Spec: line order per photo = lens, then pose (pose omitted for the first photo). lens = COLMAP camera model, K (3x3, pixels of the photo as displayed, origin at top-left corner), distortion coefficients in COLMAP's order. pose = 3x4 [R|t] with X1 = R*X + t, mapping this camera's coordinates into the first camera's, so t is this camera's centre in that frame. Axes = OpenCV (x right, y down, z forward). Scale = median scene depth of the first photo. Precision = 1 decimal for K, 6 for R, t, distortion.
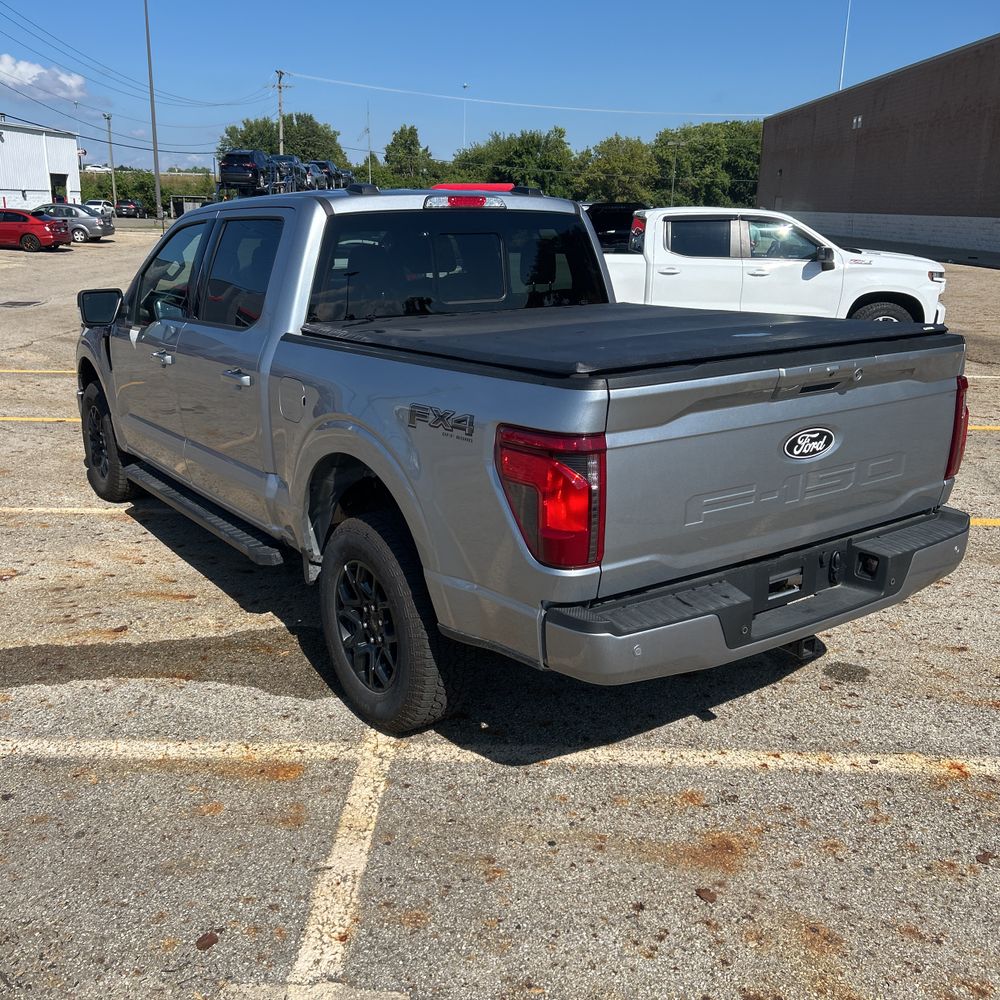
lens RADIAL K [[993.4, 0, 483.9], [0, 993.4, 500.6], [0, 0, 1]] dist [0.054439, -0.084444]
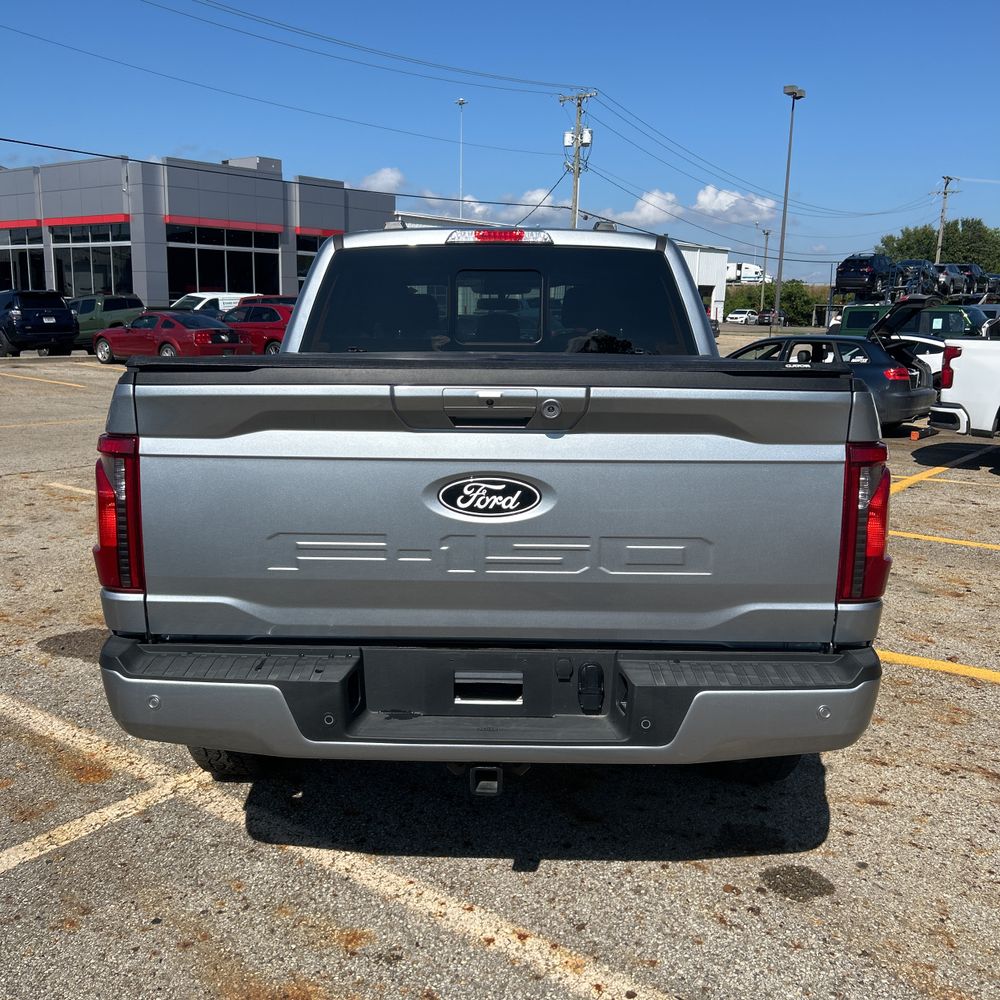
lens RADIAL K [[1000.3, 0, 486.0], [0, 1000.3, 497.8], [0, 0, 1]] dist [0.014773, 0.000038]
pose [[0.812670, 0.105724, -0.573053, 0.536653], [-0.166962, 0.984419, -0.055158, -0.011166], [0.558293, 0.140503, 0.817660, 0.283637]]
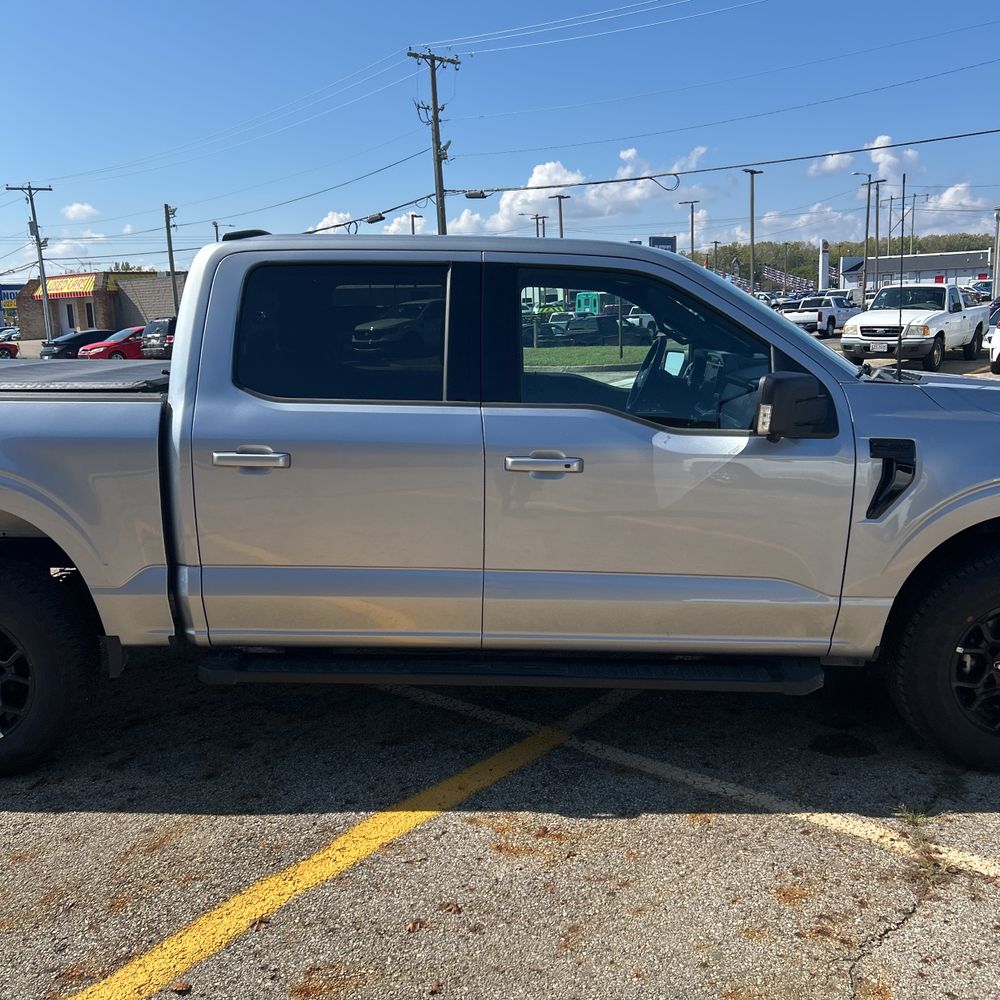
lens RADIAL K [[993.4, 0, 483.9], [0, 993.4, 500.6], [0, 0, 1]] dist [0.054439, -0.084444]
pose [[-0.594624, 0.157197, -0.788486, 0.650419], [-0.202069, 0.920002, 0.335804, -0.465412], [0.778197, 0.359006, -0.515291, 1.806222]]
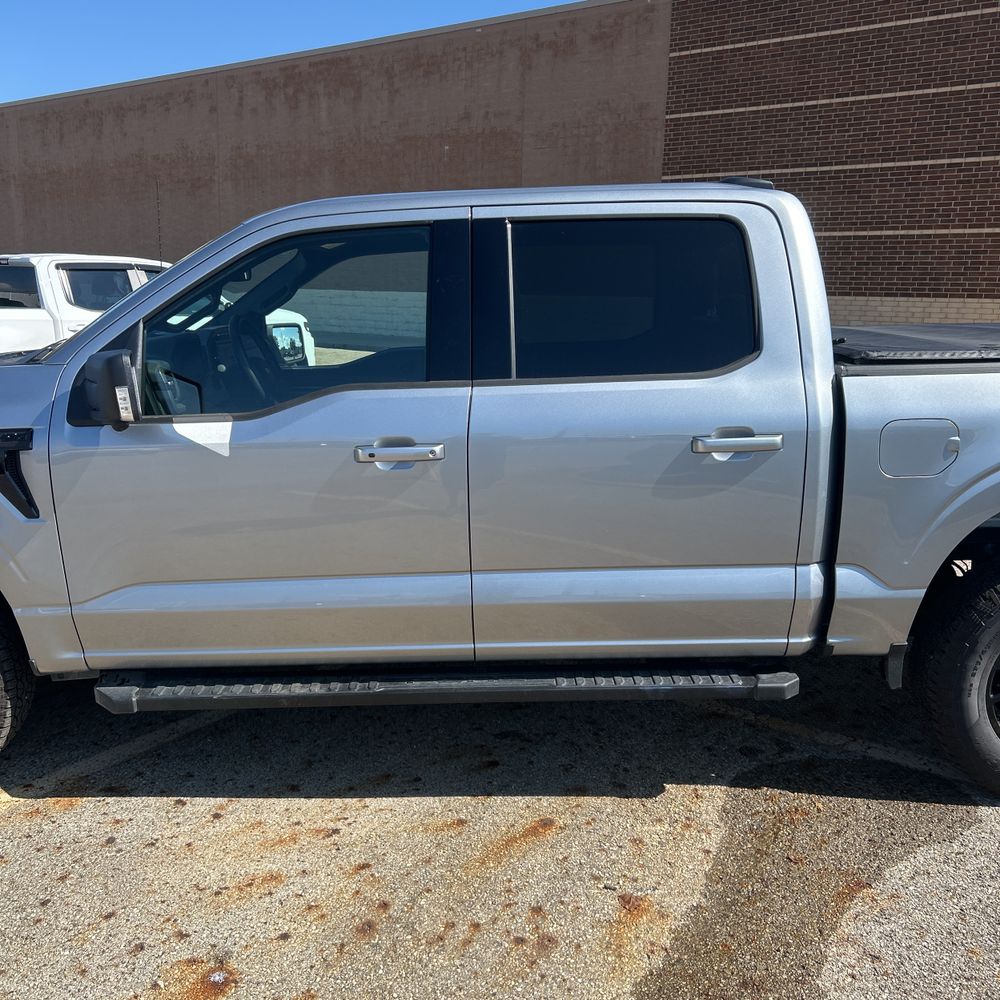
lens RADIAL K [[1000.3, 0, 486.0], [0, 1000.3, 497.8], [0, 0, 1]] dist [0.014773, 0.000038]
pose [[0.565472, -0.168628, 0.807345, -0.899102], [0.223853, 0.973511, 0.046546, -0.156198], [-0.793808, 0.154406, 0.588241, 0.733900]]
